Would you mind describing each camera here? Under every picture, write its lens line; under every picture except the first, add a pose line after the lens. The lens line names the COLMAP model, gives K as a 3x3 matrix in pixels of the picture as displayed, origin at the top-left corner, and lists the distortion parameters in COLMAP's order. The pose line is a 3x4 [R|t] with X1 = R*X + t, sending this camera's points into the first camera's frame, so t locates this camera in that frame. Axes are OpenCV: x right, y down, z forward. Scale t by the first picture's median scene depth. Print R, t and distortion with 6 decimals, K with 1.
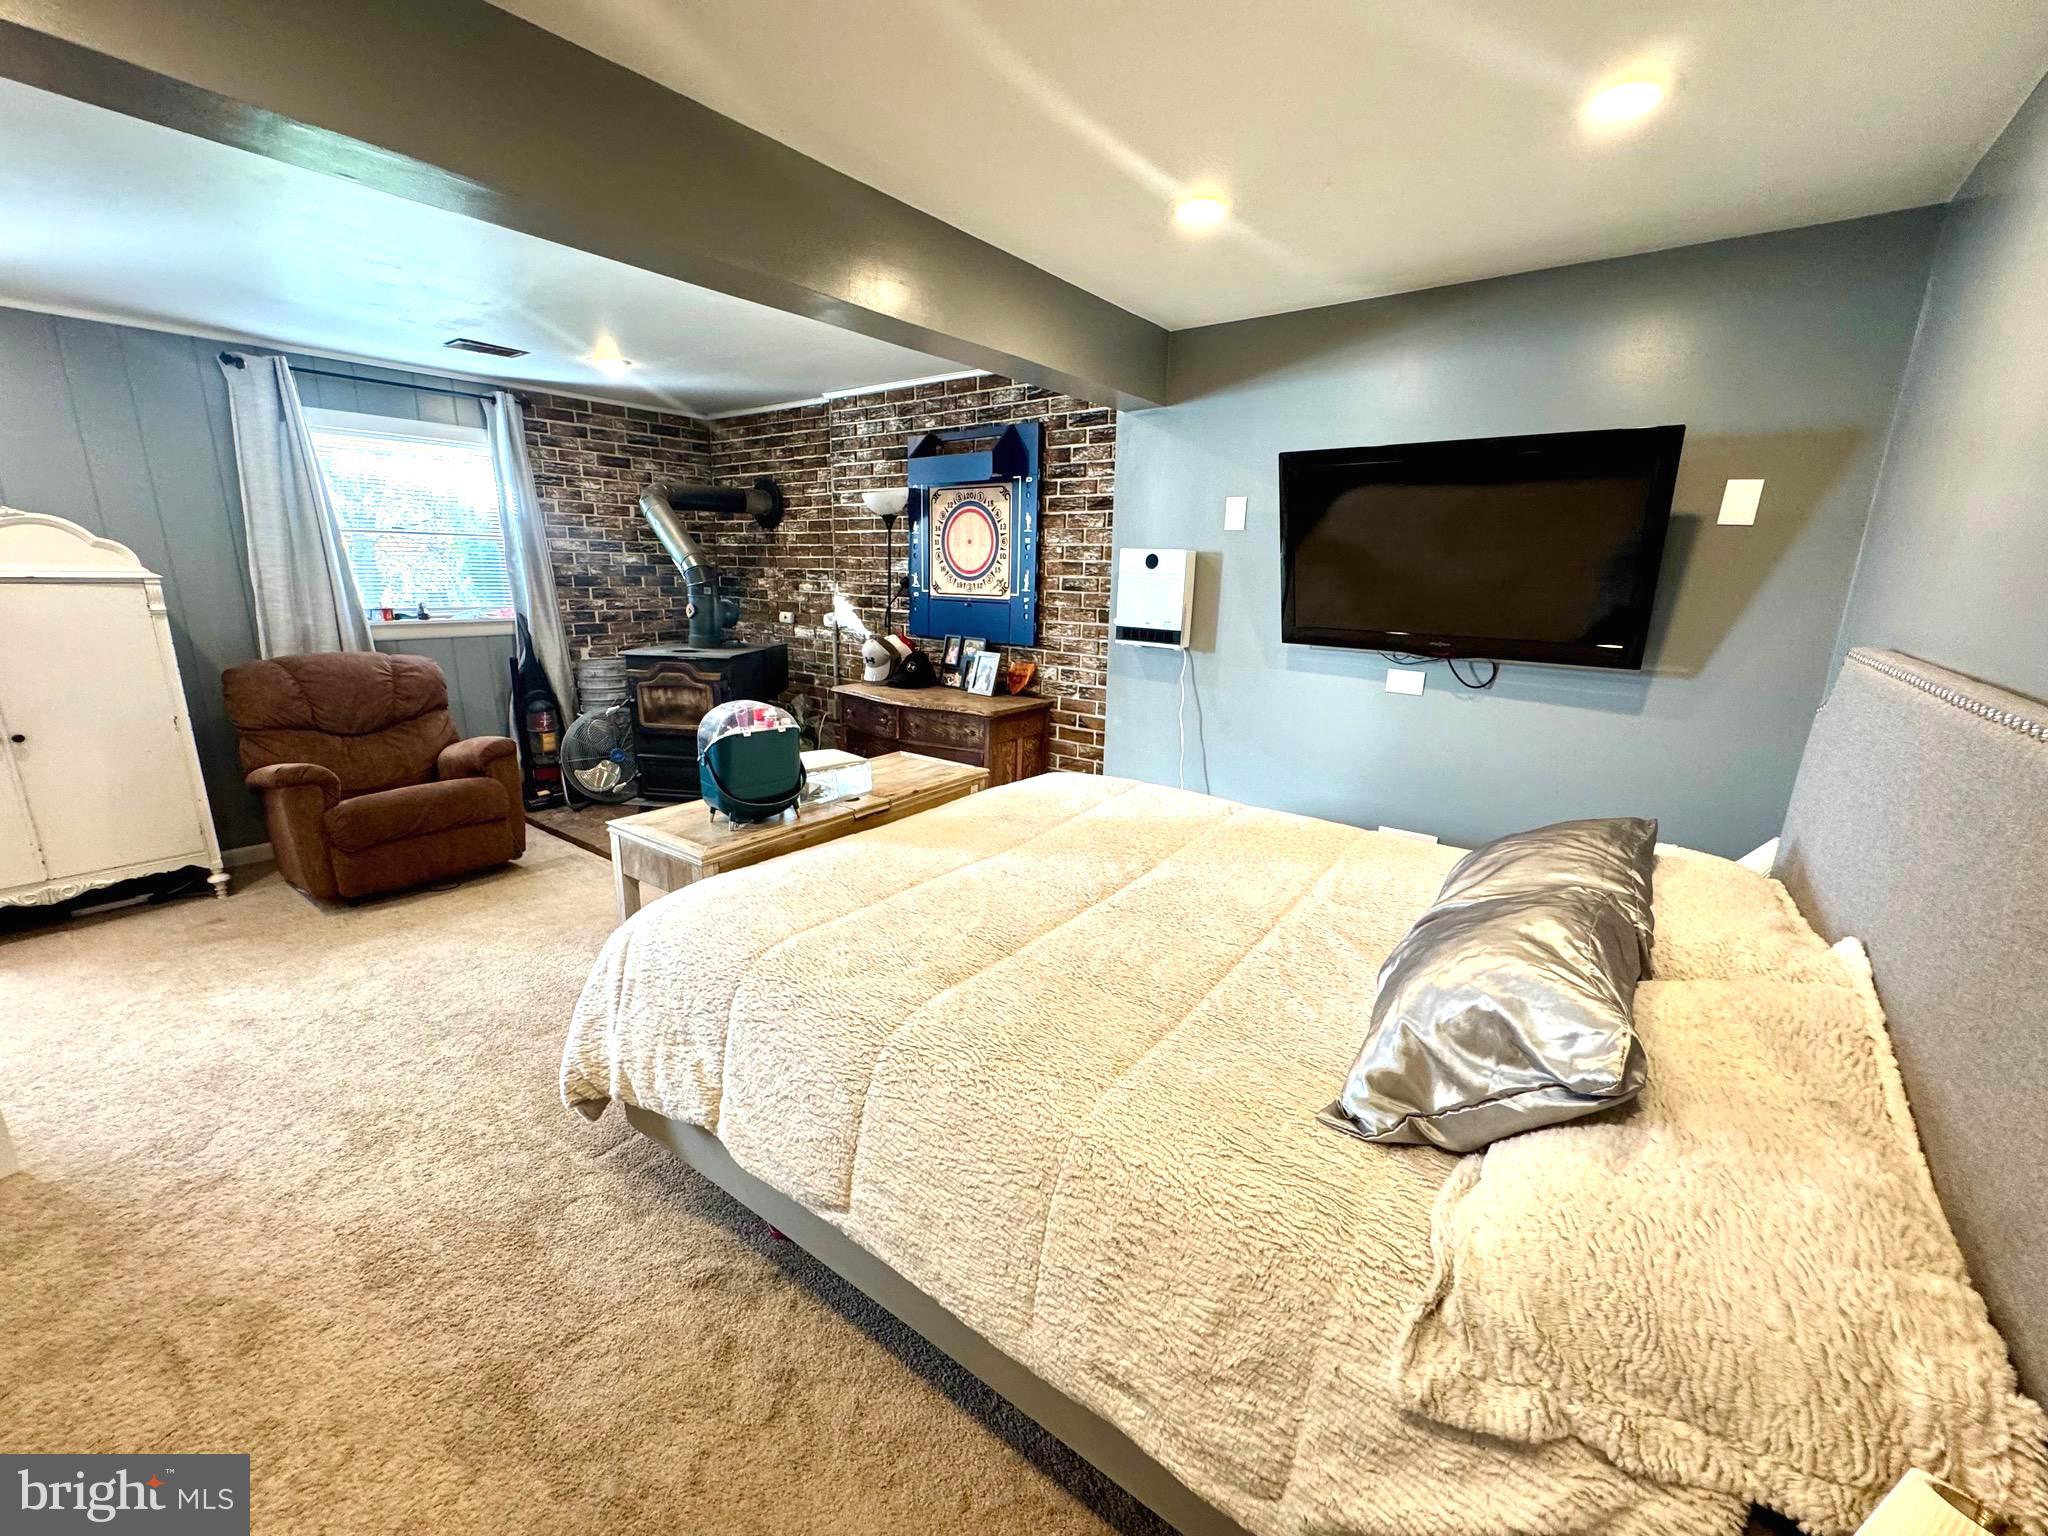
lens RADIAL K [[817.0, 0, 1024.0], [0, 817.0, 768.0], [0, 0, 1]] dist [-0.003023, 0.000083]
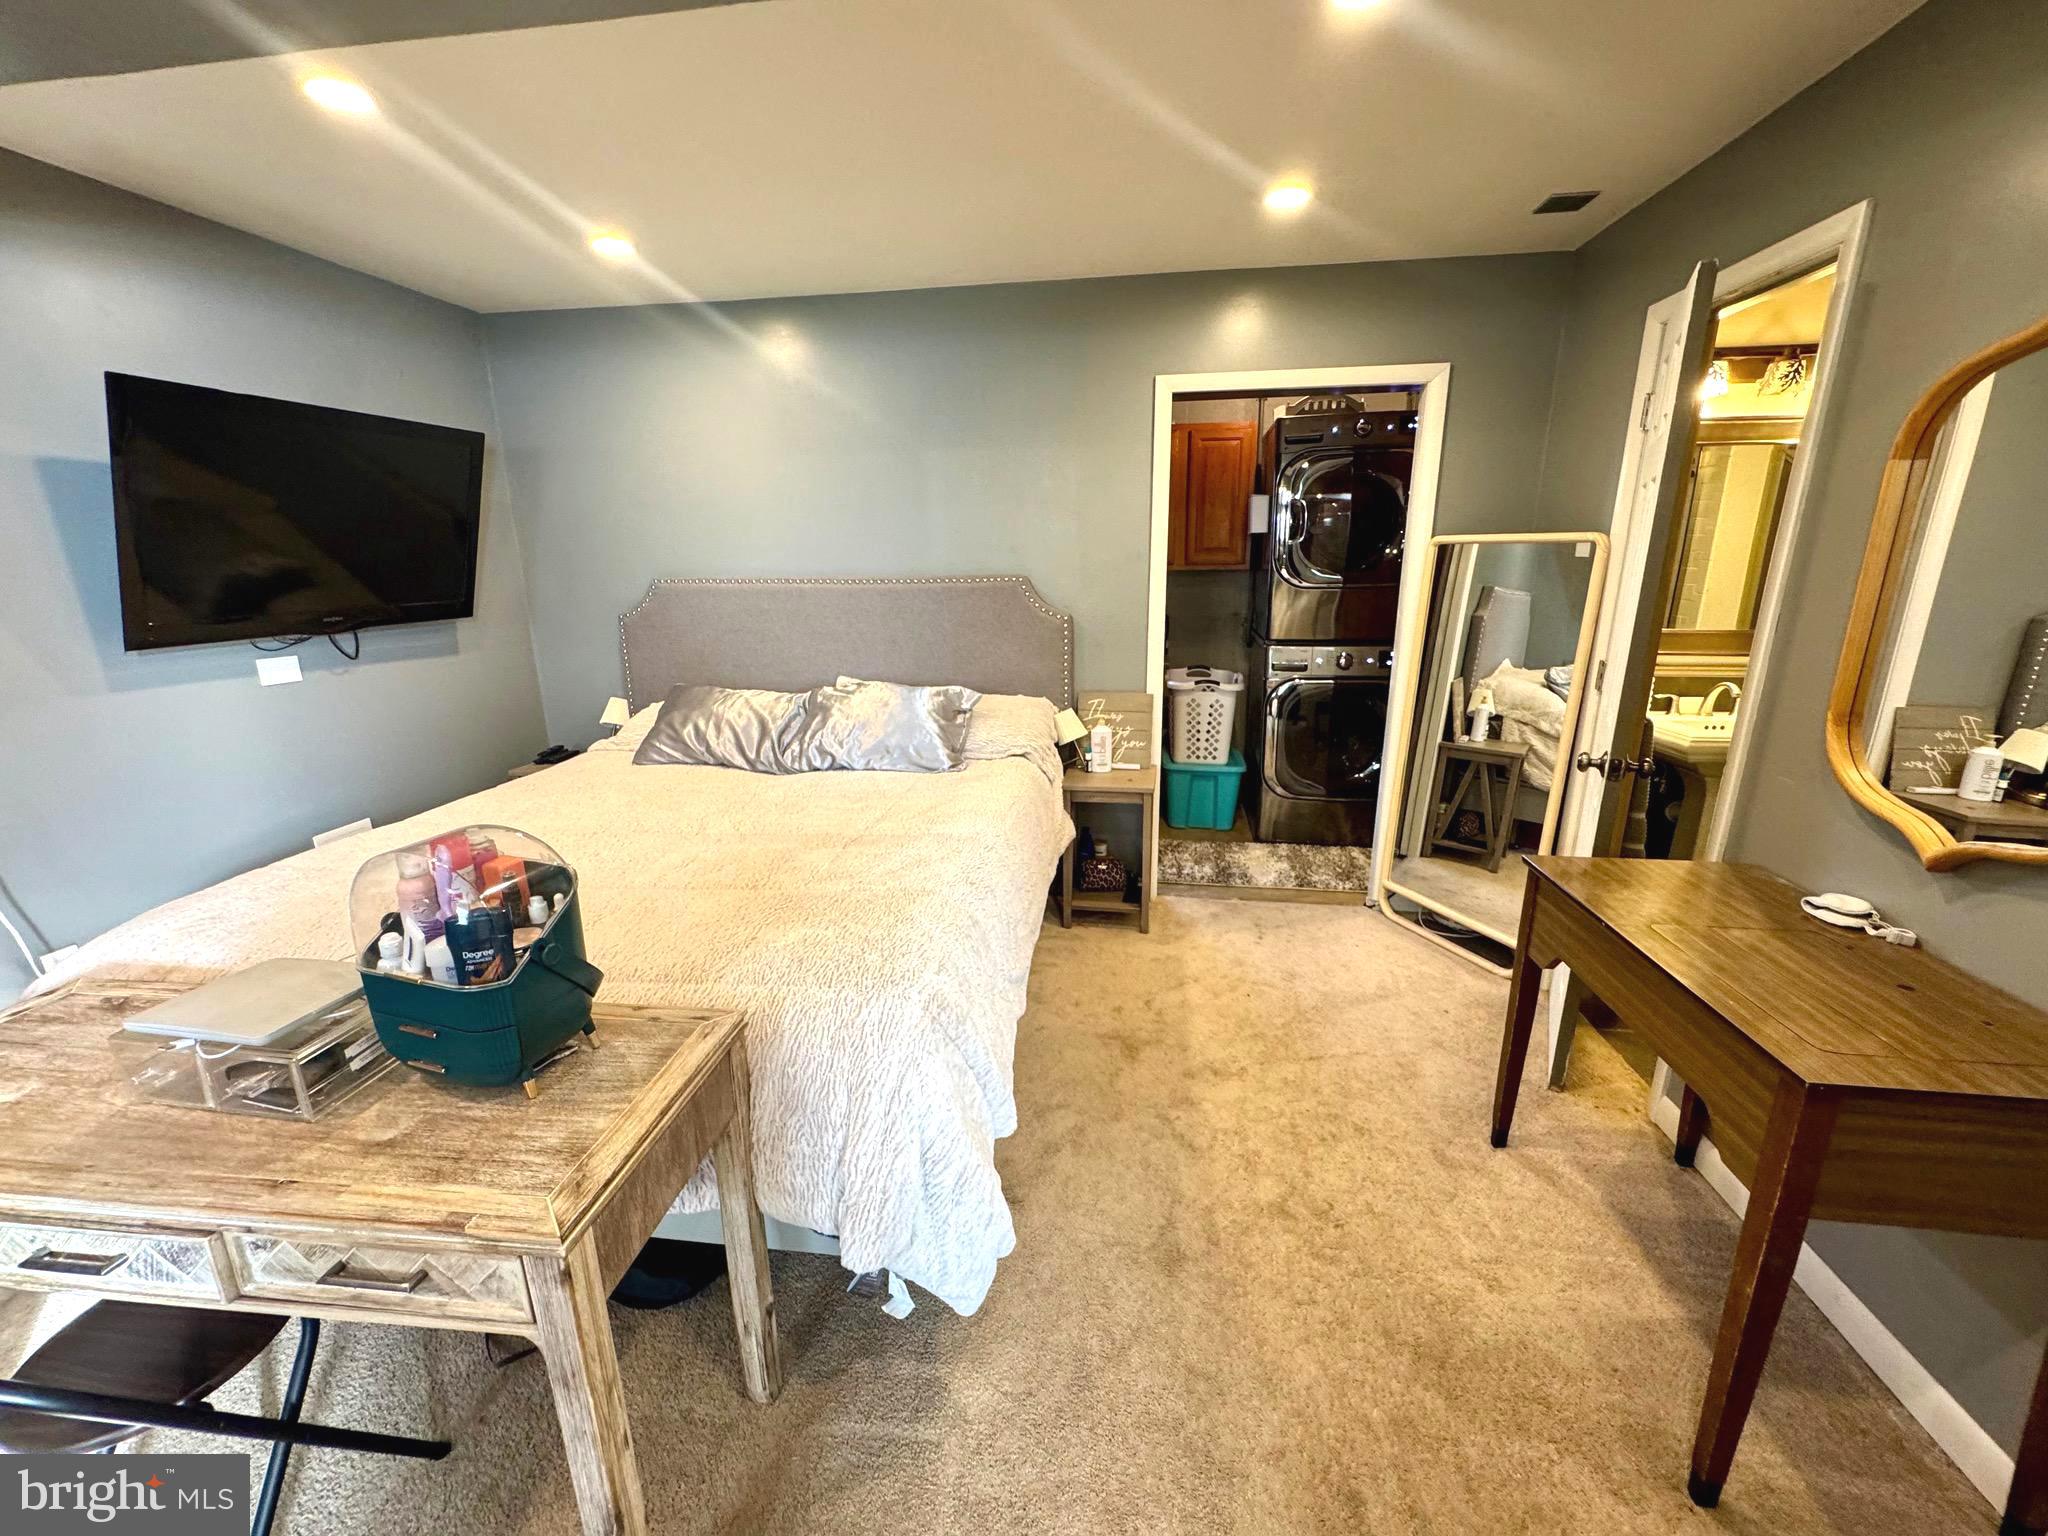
lens RADIAL K [[817.0, 0, 1024.0], [0, 817.0, 768.0], [0, 0, 1]] dist [-0.003023, 0.000083]
pose [[-0.490790, -0.236016, 0.838703, -0.716759], [0.215552, 0.899797, 0.379345, -0.179136], [-0.844194, 0.366962, -0.390737, 0.737773]]
